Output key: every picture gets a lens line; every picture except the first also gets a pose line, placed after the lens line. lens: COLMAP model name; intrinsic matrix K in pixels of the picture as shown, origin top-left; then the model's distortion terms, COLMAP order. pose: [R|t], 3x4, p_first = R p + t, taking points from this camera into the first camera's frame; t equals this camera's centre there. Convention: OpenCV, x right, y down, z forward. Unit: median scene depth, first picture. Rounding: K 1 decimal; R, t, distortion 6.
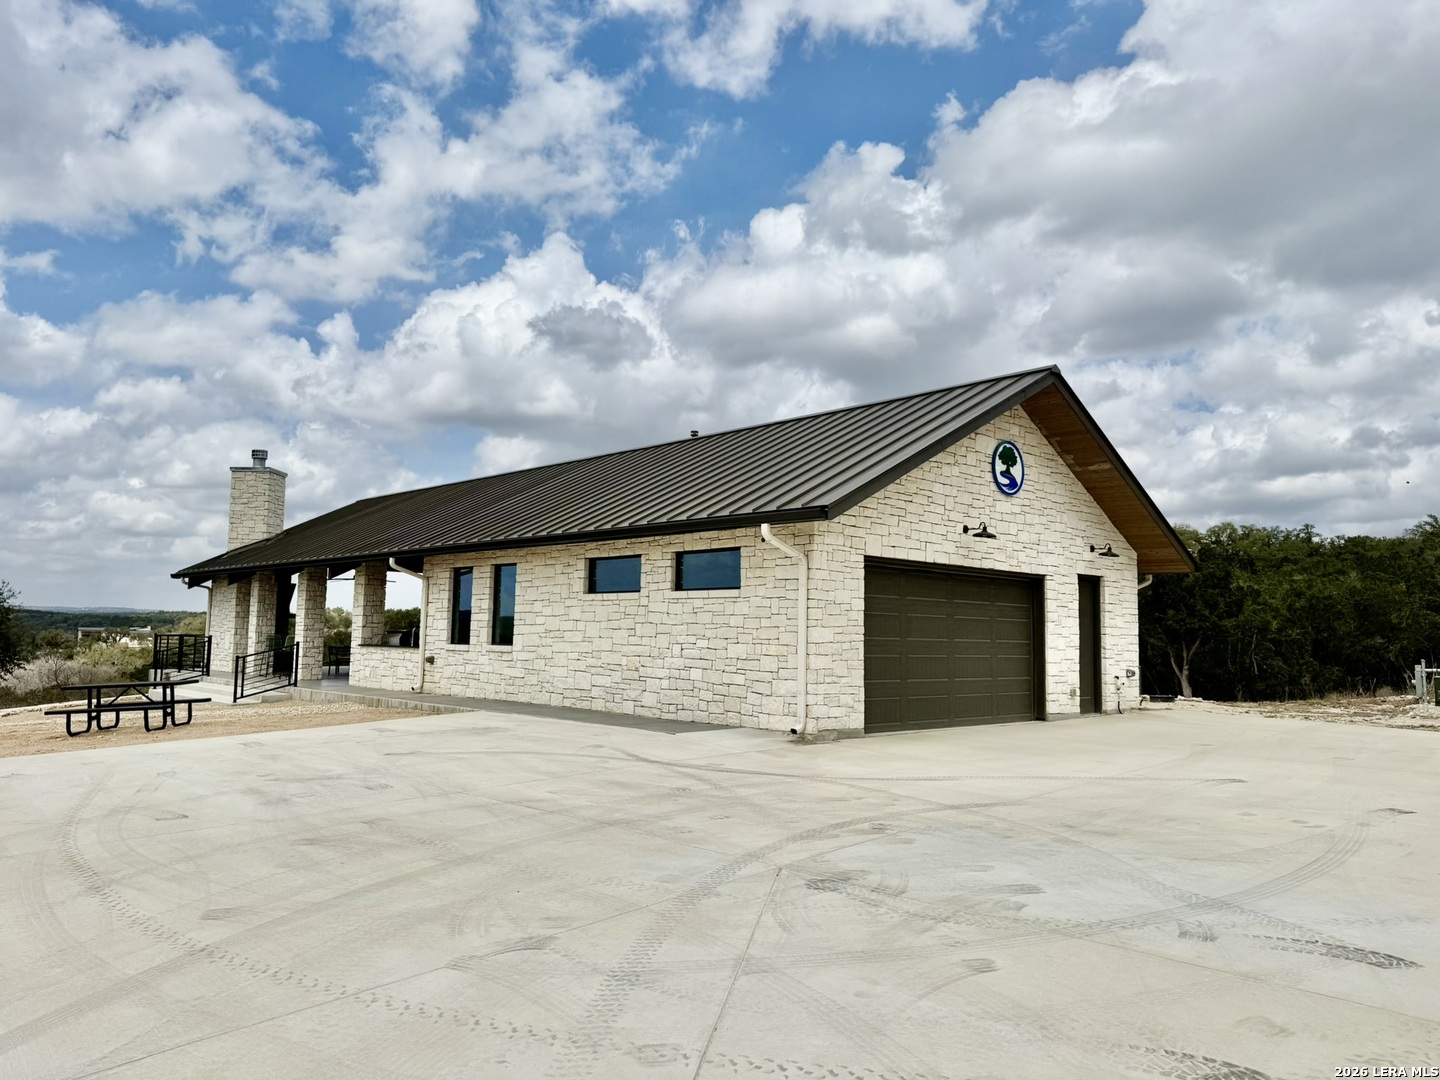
lens RADIAL K [[1006.2, 0, 720.2], [0, 1006.2, 538.7], [0, 0, 1]] dist [0.000444, 0.000086]
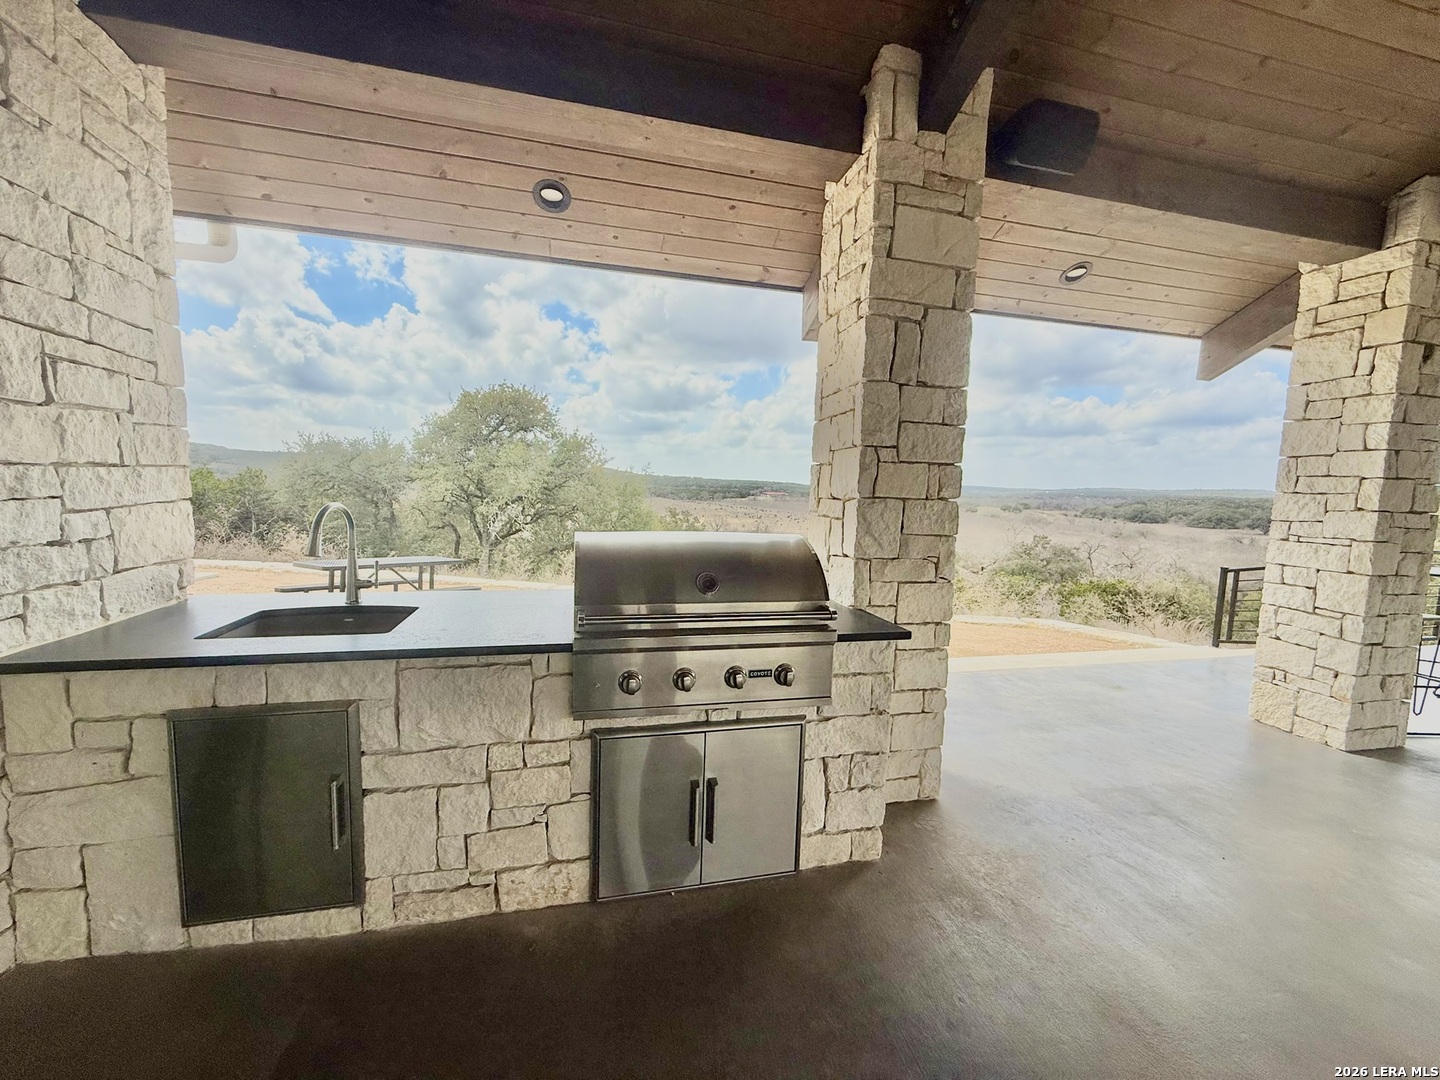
lens RADIAL K [[576.4, 0, 722.8], [0, 576.4, 534.8], [0, 0, 1]] dist [0.000022, 0.000257]
pose [[0.387718, 0.084478, -0.917899, -0.279278], [0.052285, 0.992173, 0.113399, 0.040096], [0.920294, -0.091959, 0.380267, 0.590697]]
